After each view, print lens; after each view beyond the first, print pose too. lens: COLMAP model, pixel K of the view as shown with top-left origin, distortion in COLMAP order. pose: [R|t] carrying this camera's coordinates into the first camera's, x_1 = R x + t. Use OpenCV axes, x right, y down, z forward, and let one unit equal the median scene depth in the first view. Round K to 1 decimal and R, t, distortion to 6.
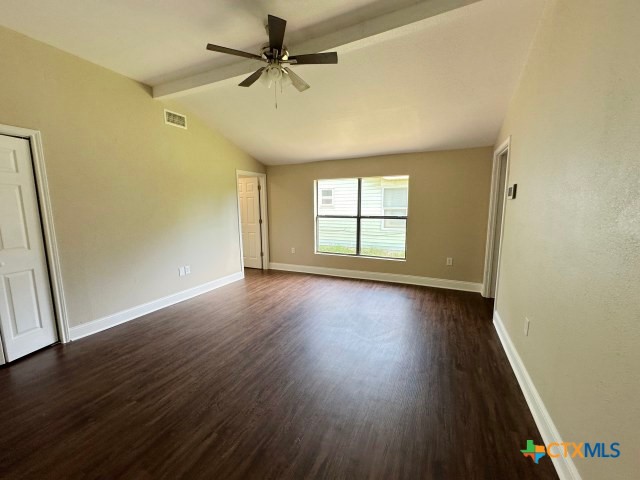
lens RADIAL K [[255.7, 0, 321.1], [0, 255.7, 239.5], [0, 0, 1]] dist [-0.002254, -0.000255]
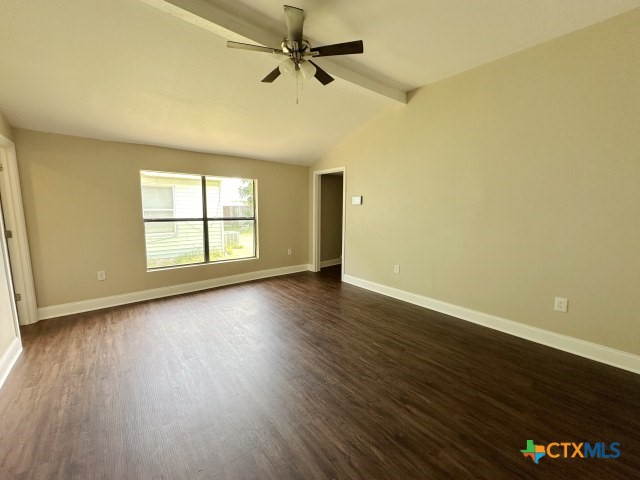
lens RADIAL K [[260.5, 0, 320.0], [0, 260.5, 240.0], [0, 0, 1]] dist [-0.000785, -0.000001]
pose [[0.429650, -0.100023, 0.897439, -0.634248], [0.105972, 0.992564, 0.059891, -0.036691], [-0.896756, 0.069371, 0.437054, 0.319393]]
